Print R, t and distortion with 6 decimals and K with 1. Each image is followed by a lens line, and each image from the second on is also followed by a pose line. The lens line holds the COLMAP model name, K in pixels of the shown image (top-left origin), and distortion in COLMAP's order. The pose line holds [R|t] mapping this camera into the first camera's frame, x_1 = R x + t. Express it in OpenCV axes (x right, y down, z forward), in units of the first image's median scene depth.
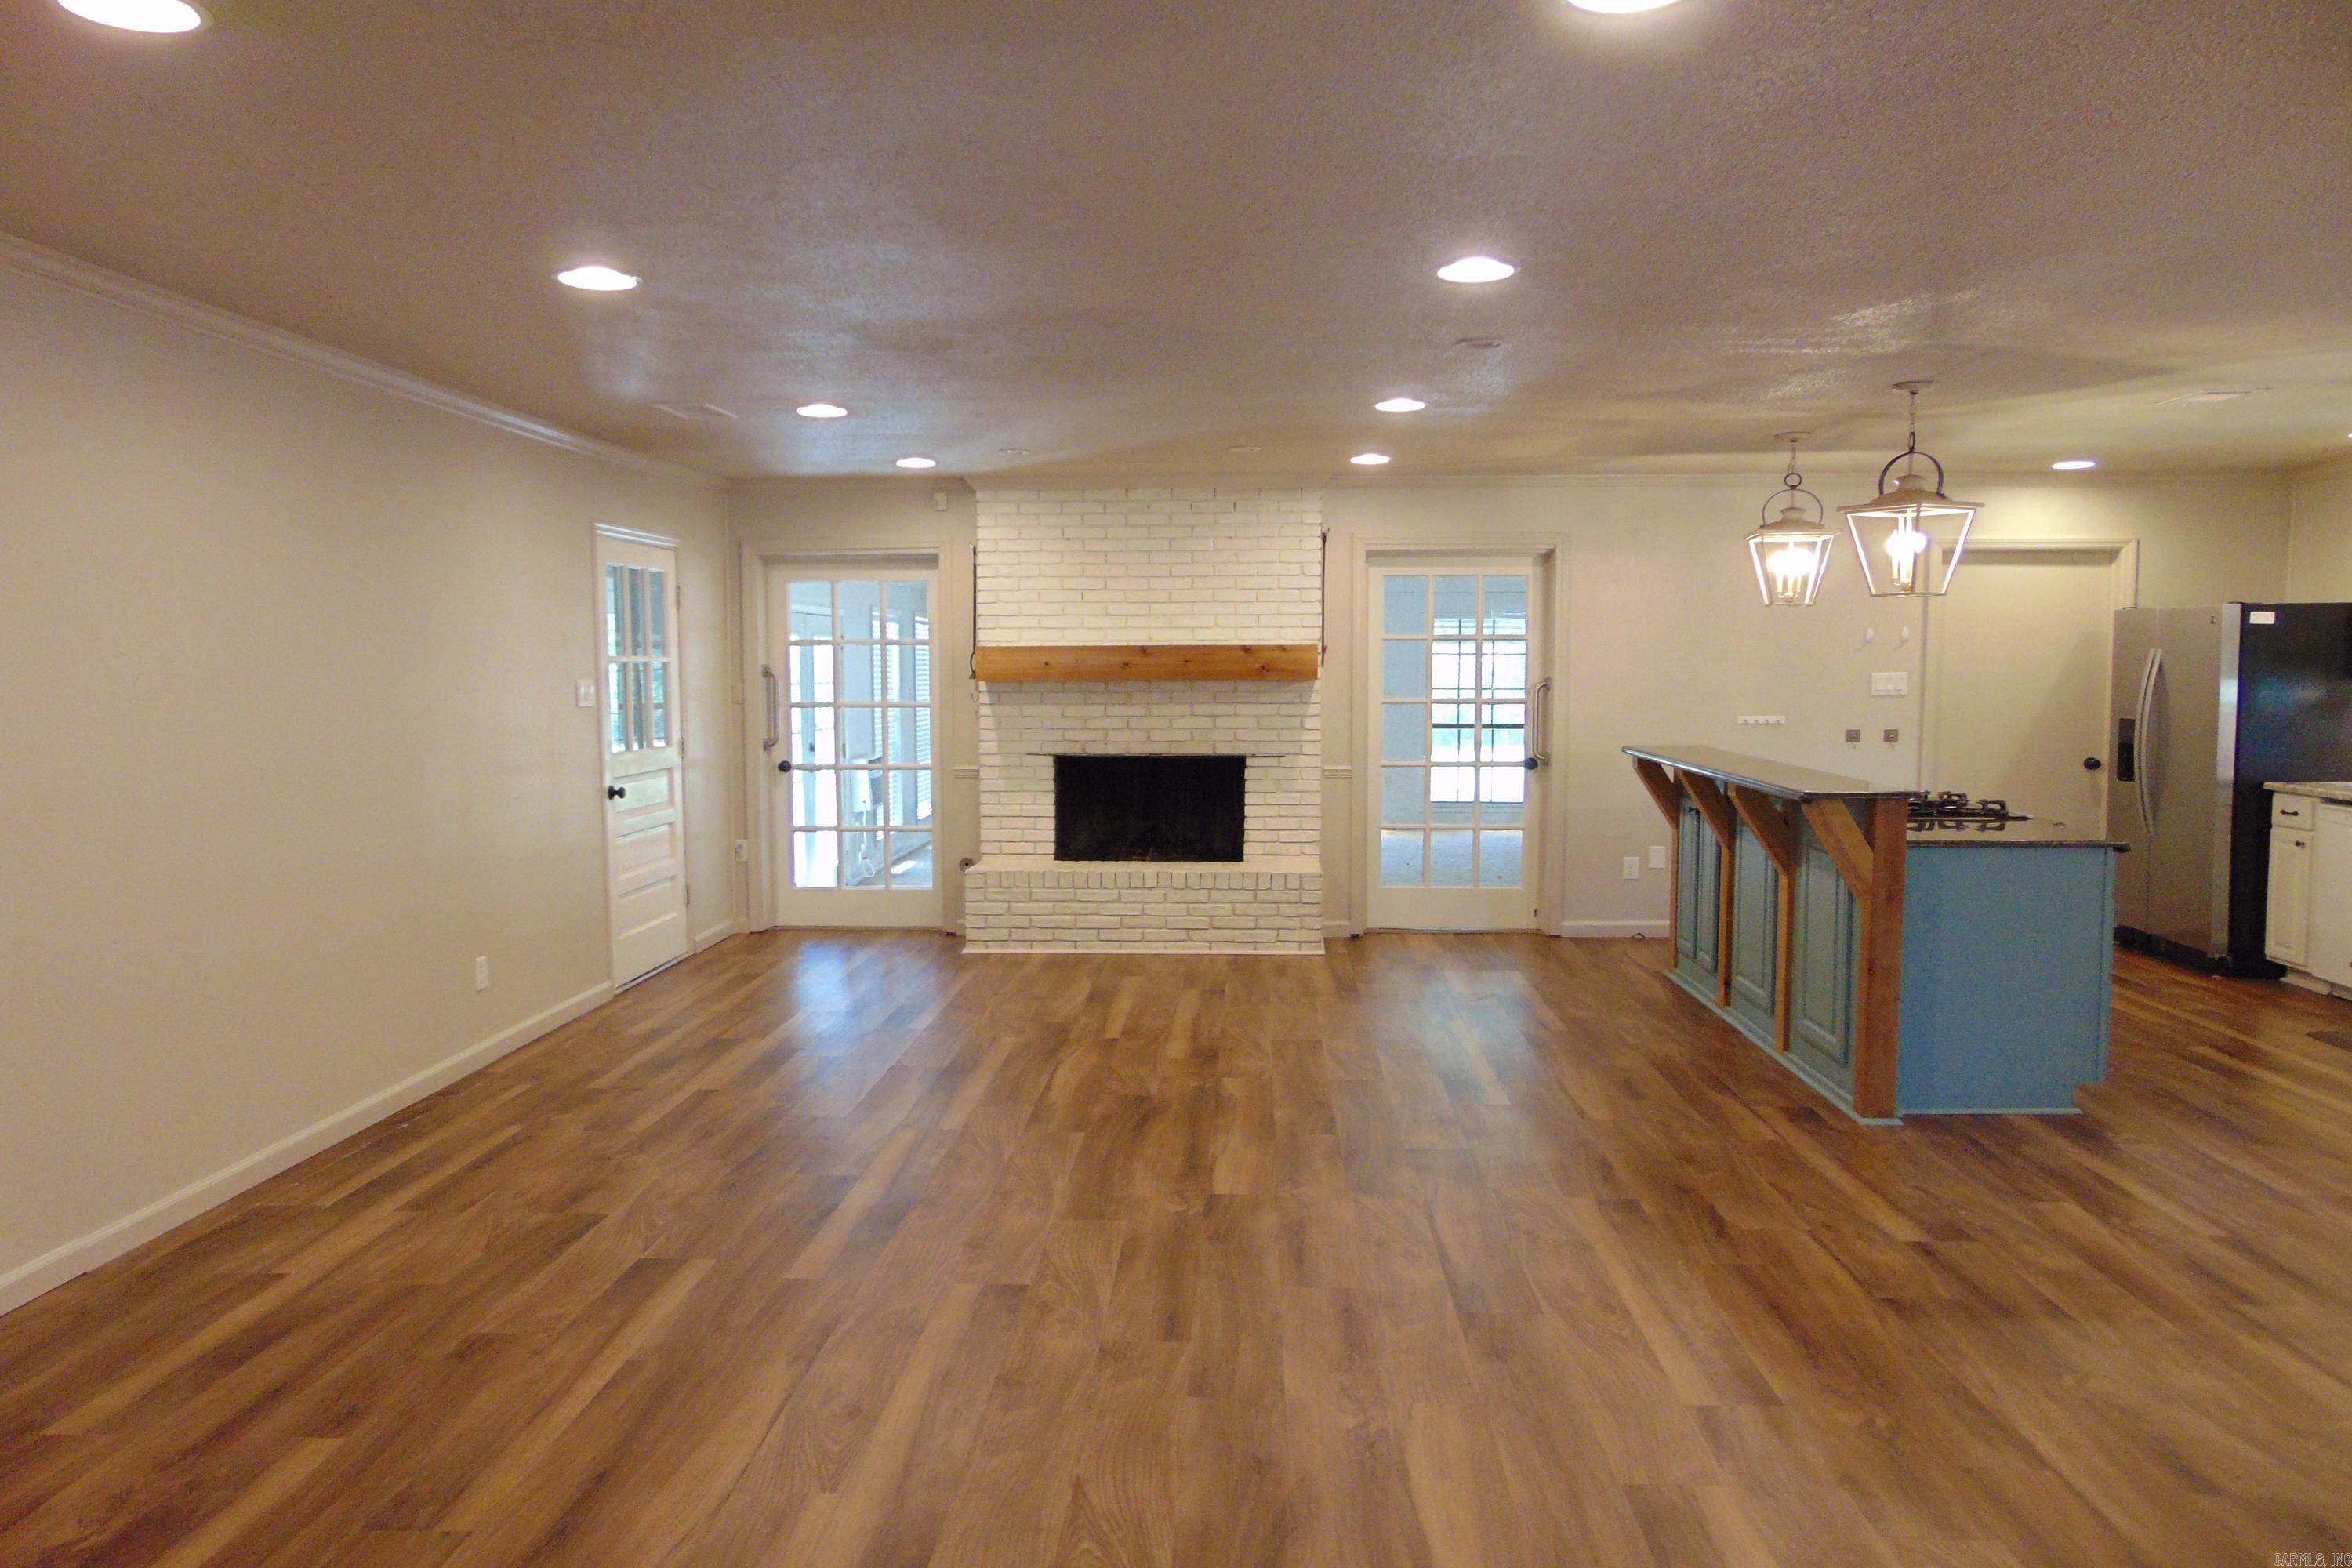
lens RADIAL K [[1743.9, 0, 1174.0], [0, 1743.9, 817.1], [0, 0, 1]] dist [-0.041453, 0.077087]
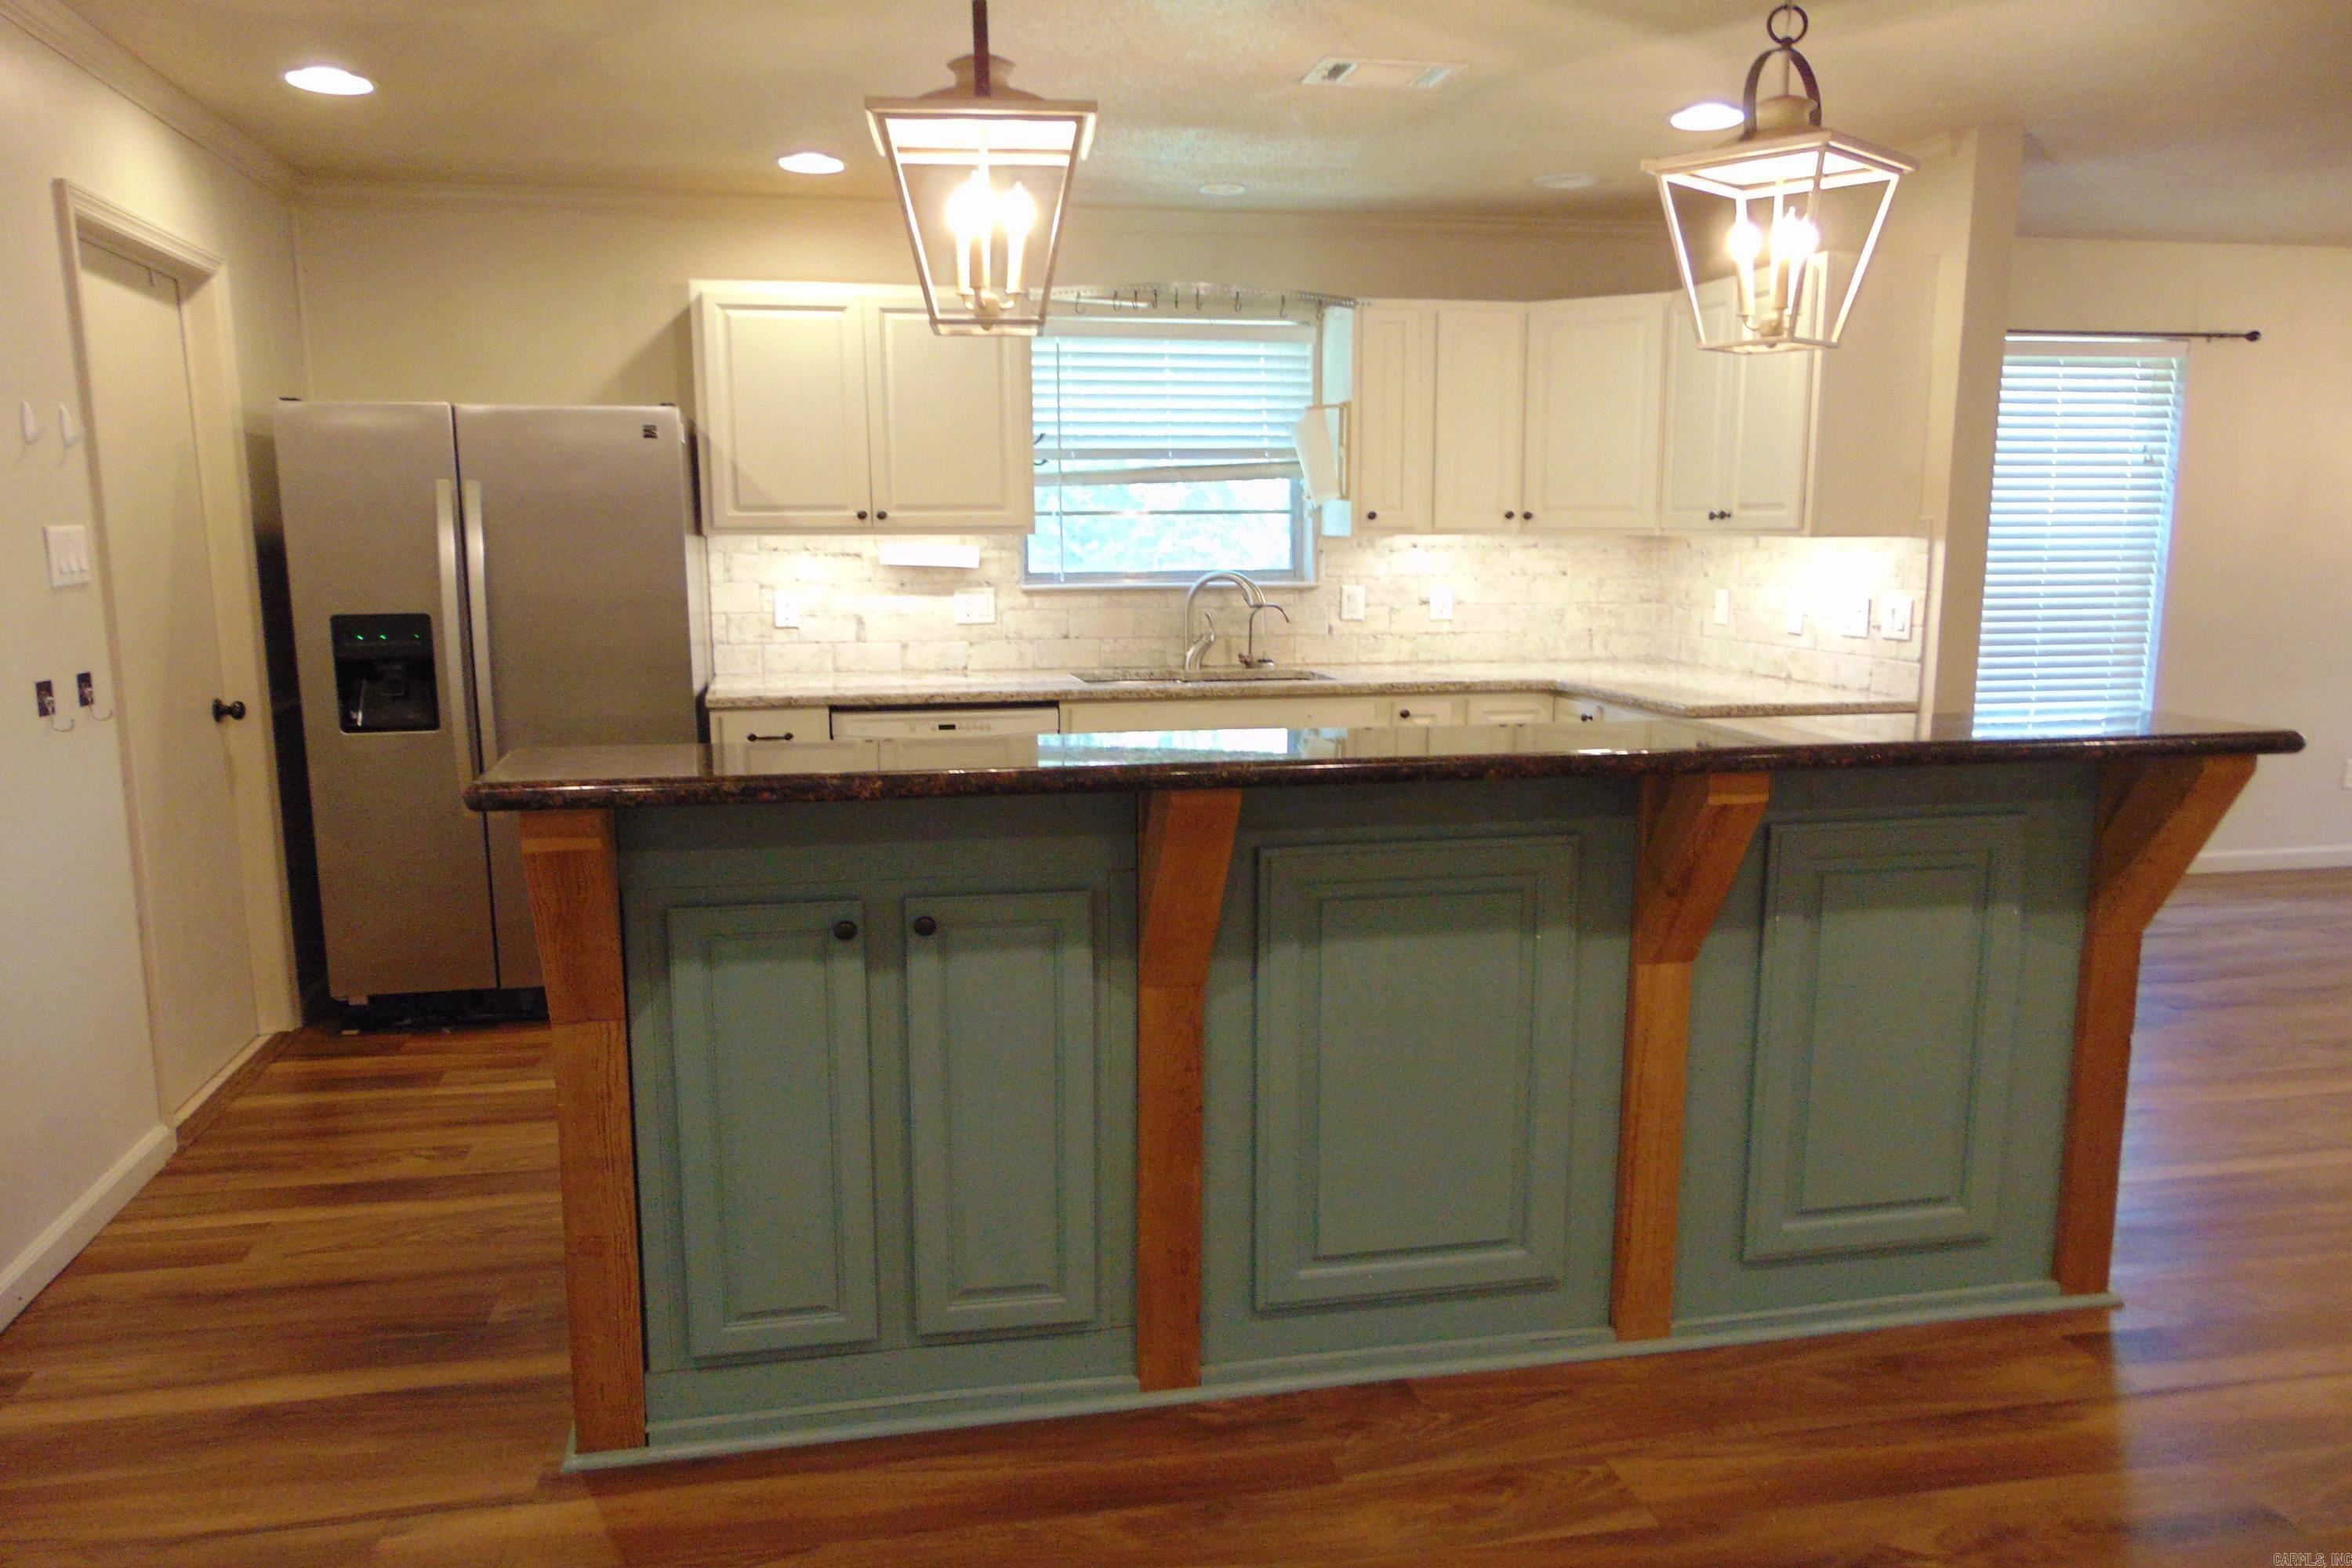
lens RADIAL K [[1743.9, 0, 1174.0], [0, 1743.9, 817.1], [0, 0, 1]] dist [-0.041453, 0.077087]
pose [[-0.248087, -0.153984, 0.956421, -0.030777], [0.093413, 0.978883, 0.181831, -0.077126], [-0.964223, 0.134452, -0.228464, 0.992838]]
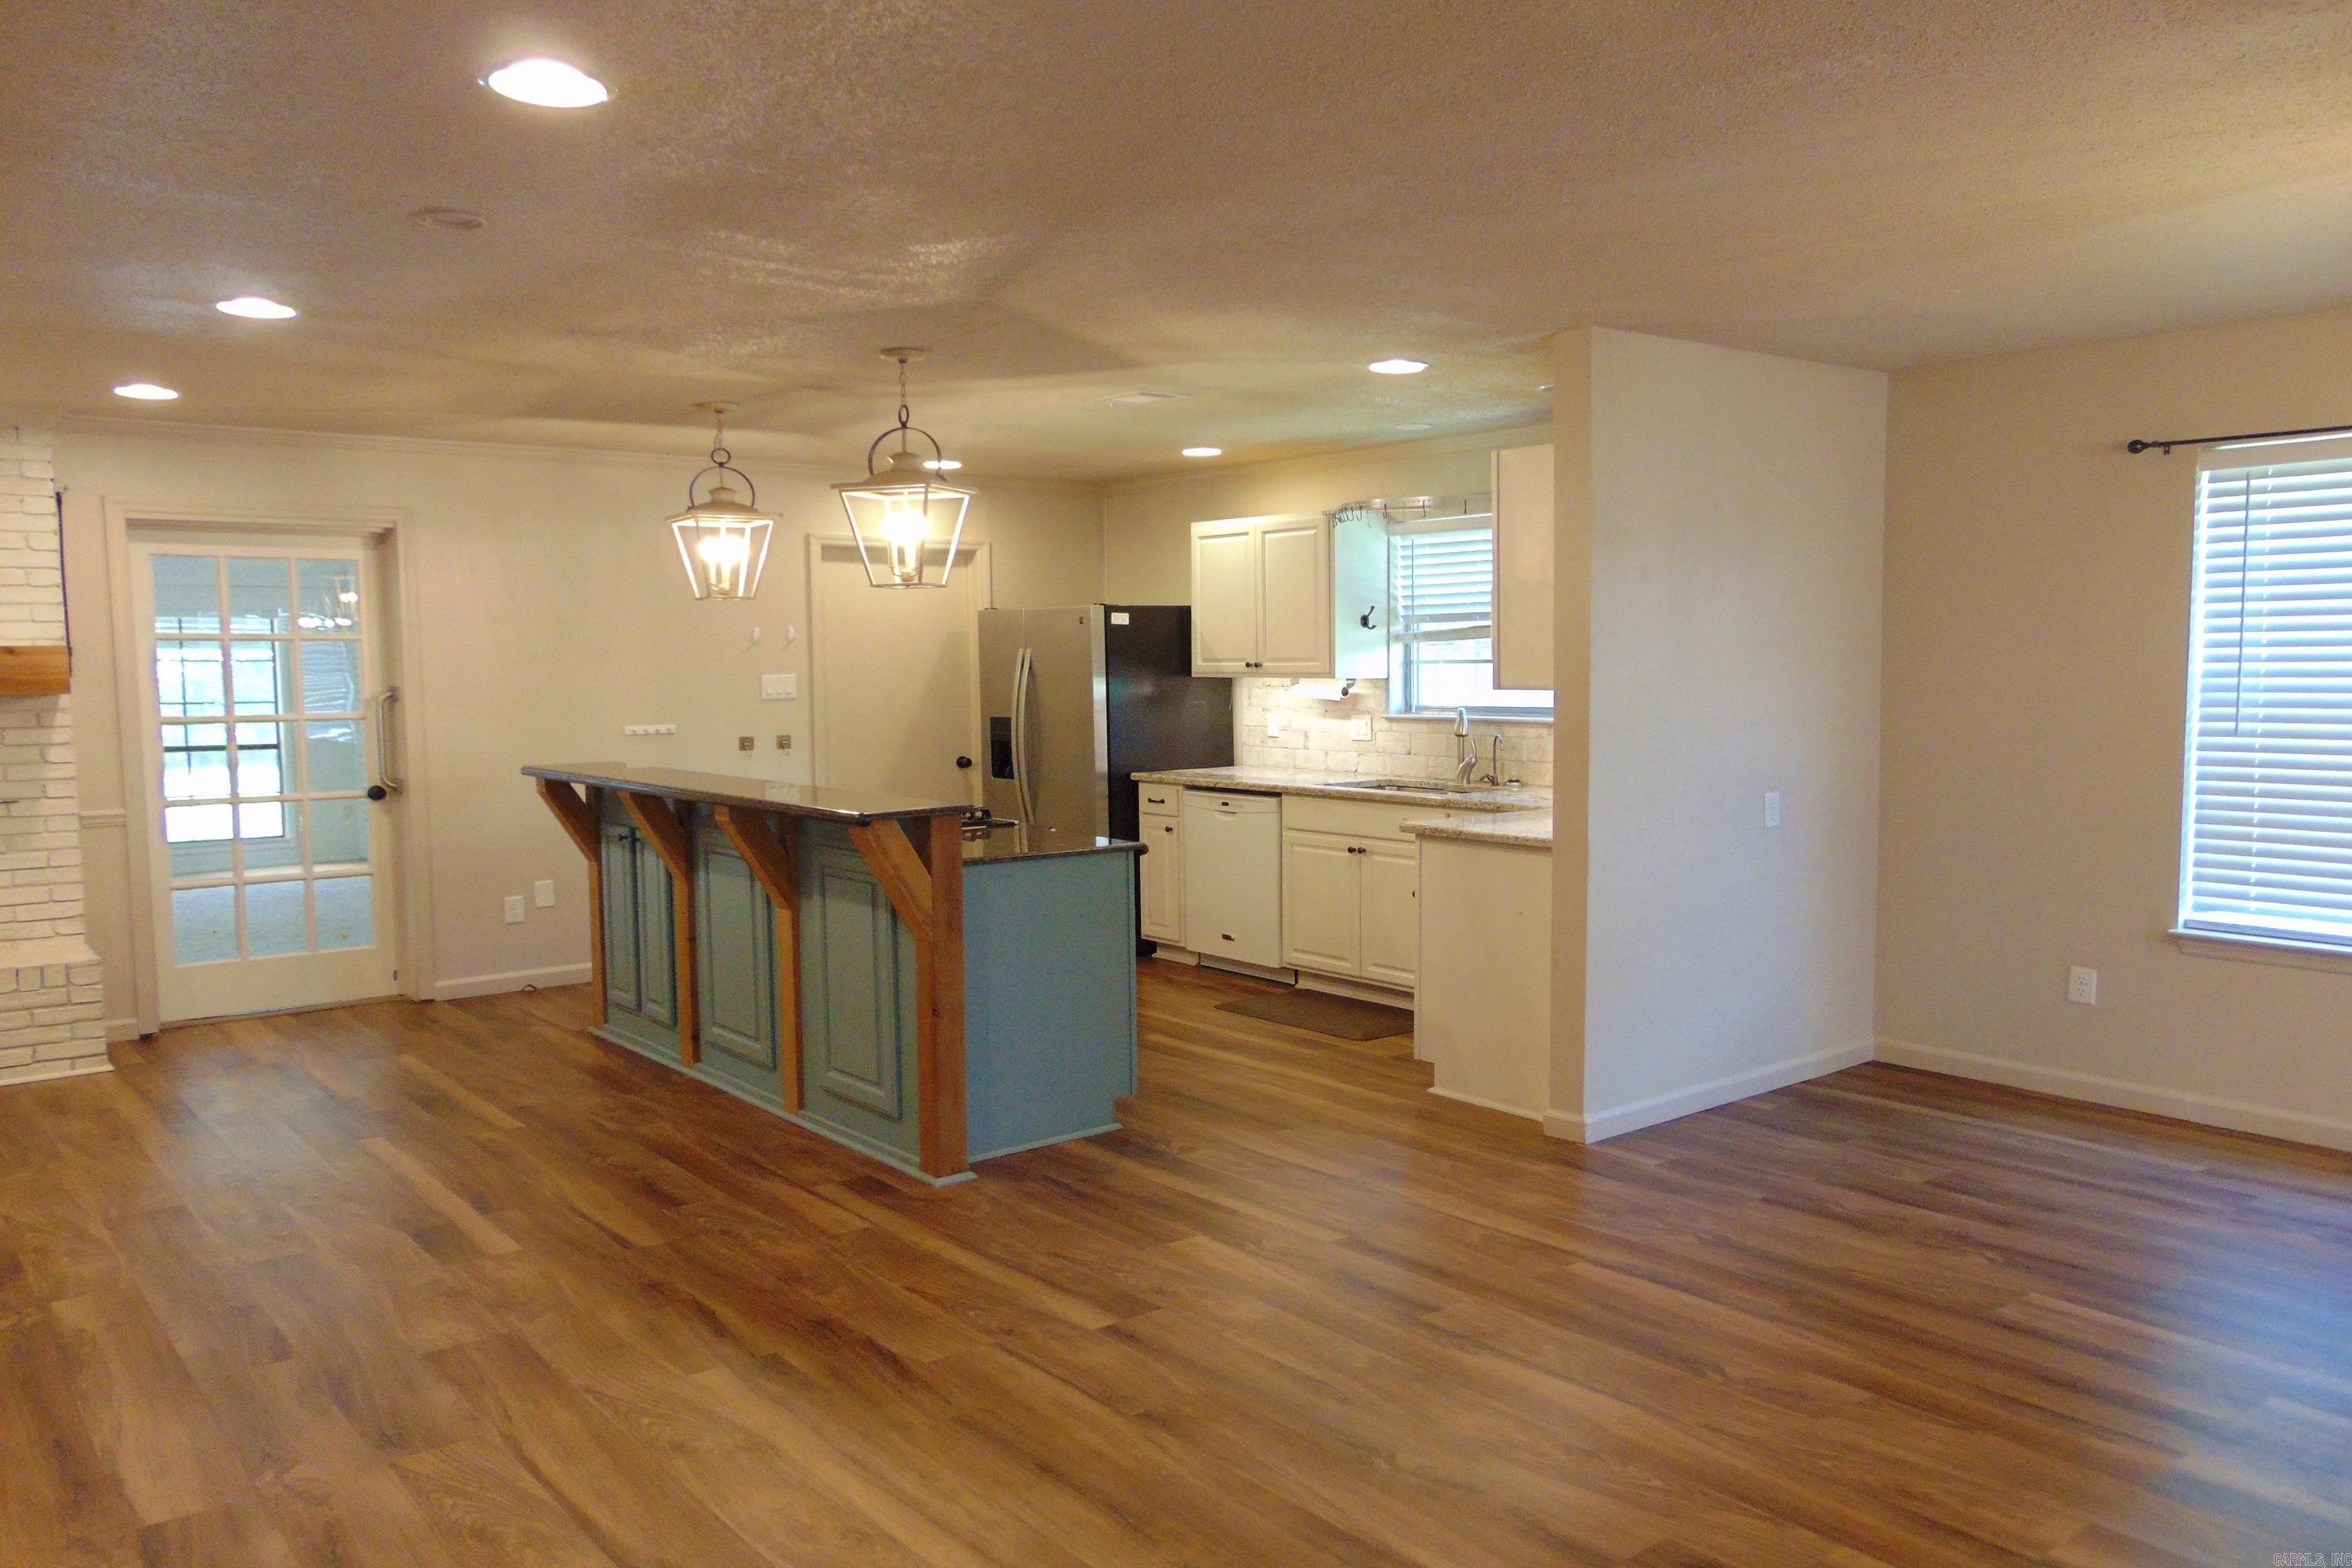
lens RADIAL K [[1743.9, 0, 1174.0], [0, 1743.9, 817.1], [0, 0, 1]] dist [-0.041453, 0.077087]
pose [[0.751838, -0.064353, 0.656200, -0.056232], [0.067019, 0.997530, 0.021040, -0.013891], [-0.655933, 0.028159, 0.754293, 0.176914]]
